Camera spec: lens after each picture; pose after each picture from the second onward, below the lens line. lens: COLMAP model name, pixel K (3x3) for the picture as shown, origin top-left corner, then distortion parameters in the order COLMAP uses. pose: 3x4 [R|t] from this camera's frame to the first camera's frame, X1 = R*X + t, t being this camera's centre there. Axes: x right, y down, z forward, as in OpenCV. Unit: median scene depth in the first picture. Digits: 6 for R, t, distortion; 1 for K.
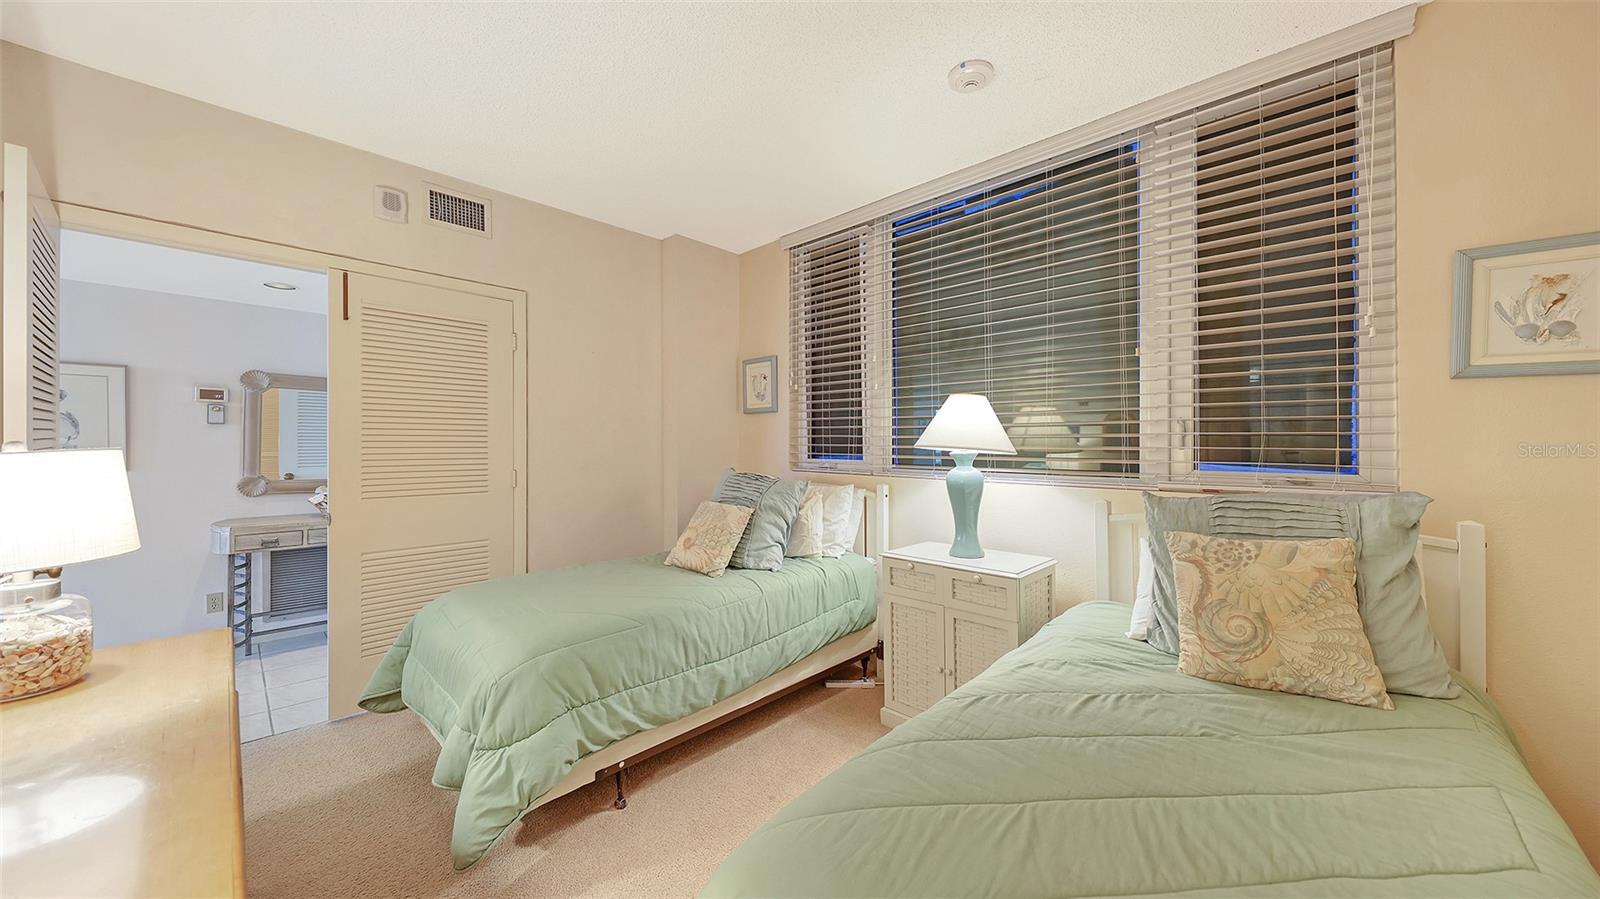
lens RADIAL K [[553.5, 0, 812.8], [0, 553.5, 440.5], [0, 0, 1]] dist [0.005538, -0.001789]
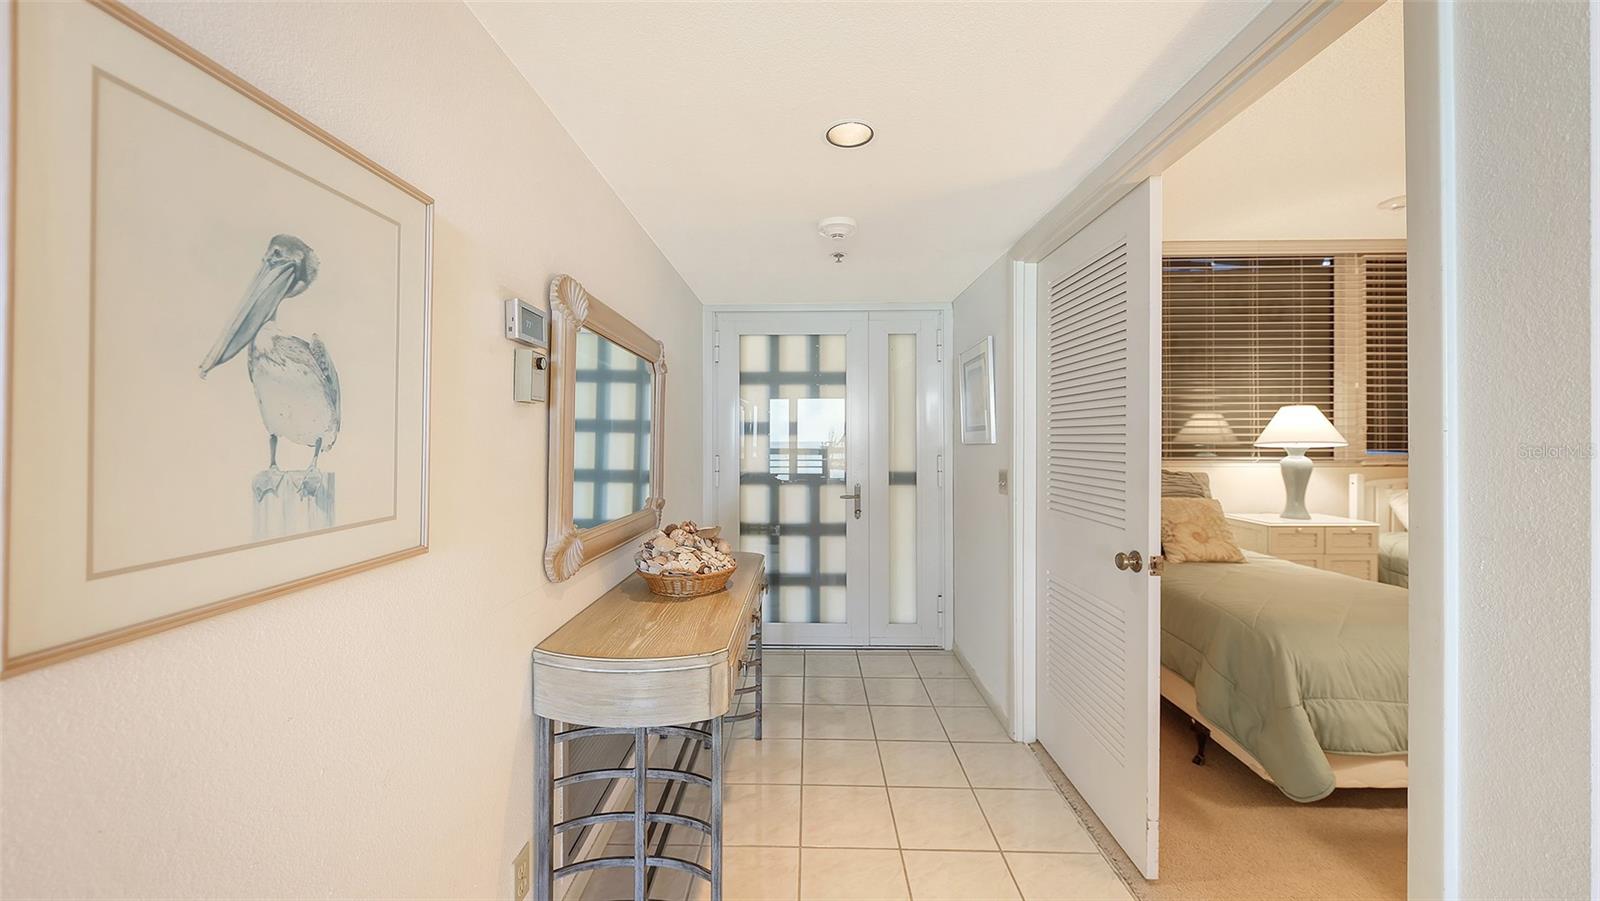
lens RADIAL K [[553.5, 0, 797.3], [0, 553.5, 442.5], [0, 0, 1]] dist [0.005538, -0.001789]
pose [[0.734091, -0.010222, 0.678974, -1.774272], [0.002679, 0.999922, 0.012158, -0.009952], [-0.679046, -0.007107, 0.734061, 0.887923]]
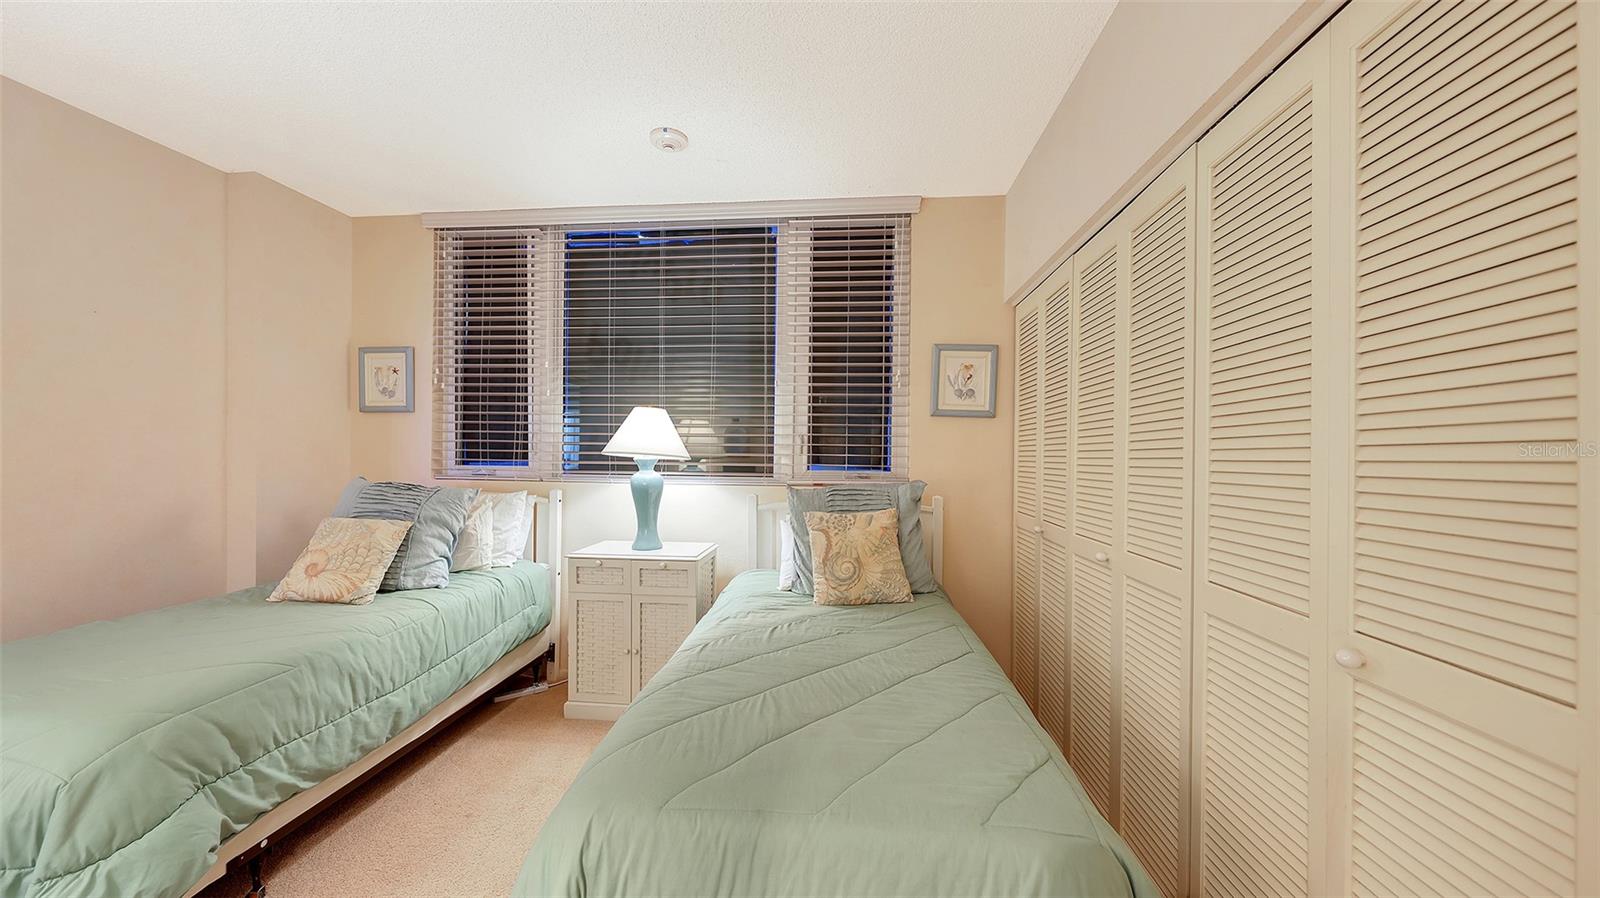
lens RADIAL K [[553.5, 0, 792.8], [0, 553.5, 453.3], [0, 0, 1]] dist [0.005538, -0.001789]
pose [[0.792807, 0.003306, 0.609464, -0.199046], [-0.011434, 0.999890, 0.009450, -0.002944], [-0.609366, -0.014461, 0.792757, -0.095012]]
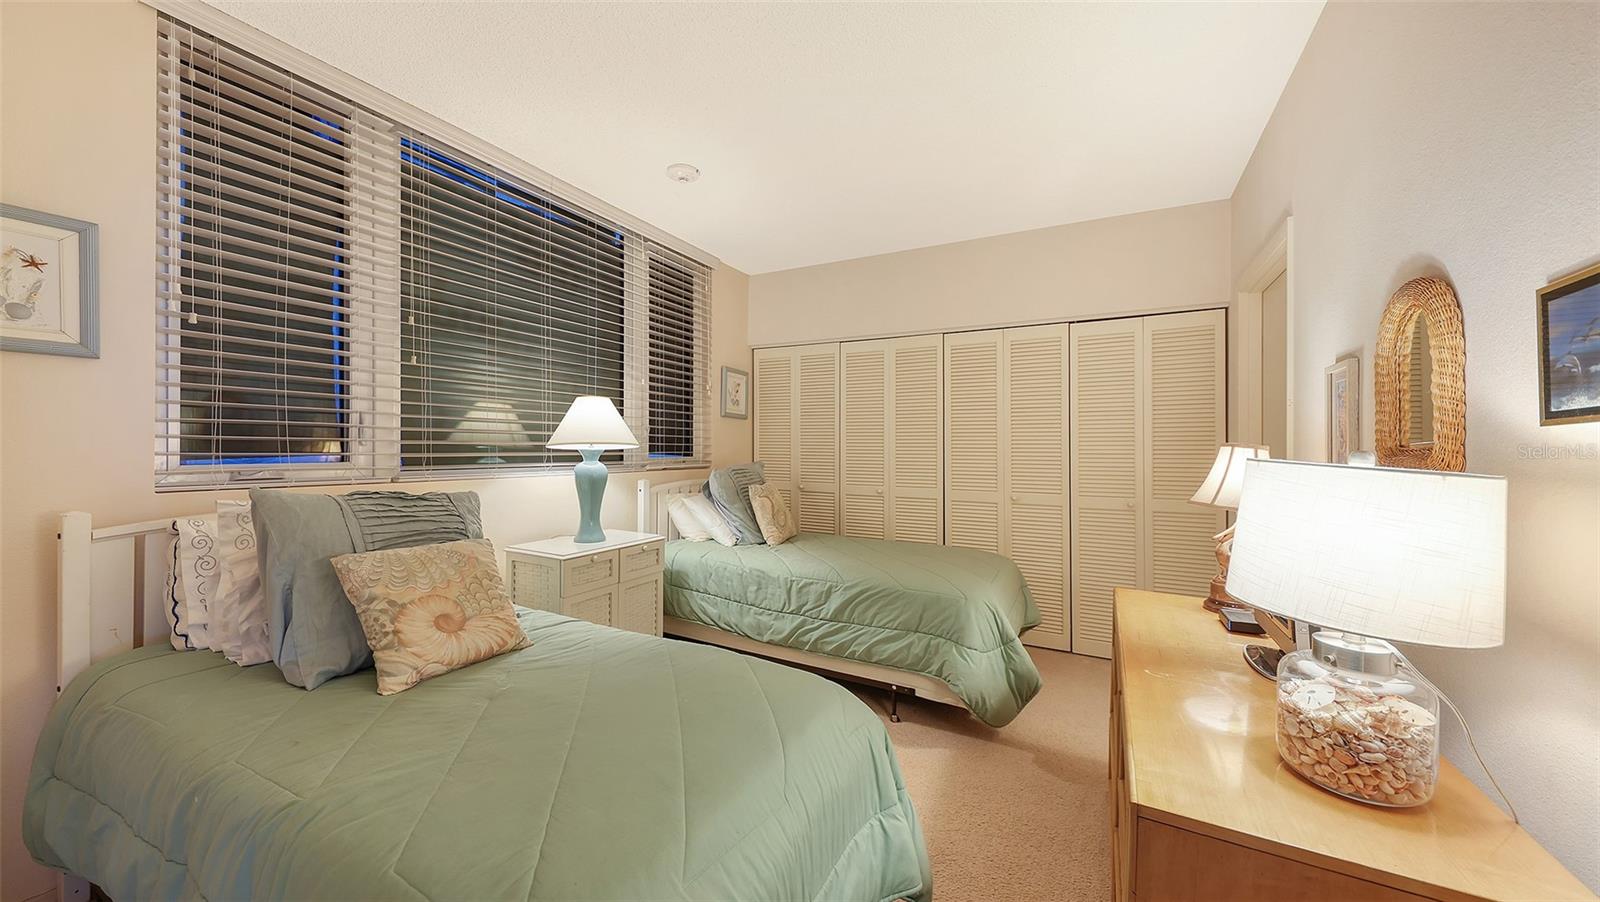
lens RADIAL K [[553.5, 0, 791.4], [0, 553.5, 465.0], [0, 0, 1]] dist [0.005538, -0.001789]
pose [[-0.259490, -0.044196, 0.964734, -0.992588], [-0.022178, 0.998962, 0.039799, 0.000742], [-0.965491, -0.011069, -0.260201, 0.970902]]
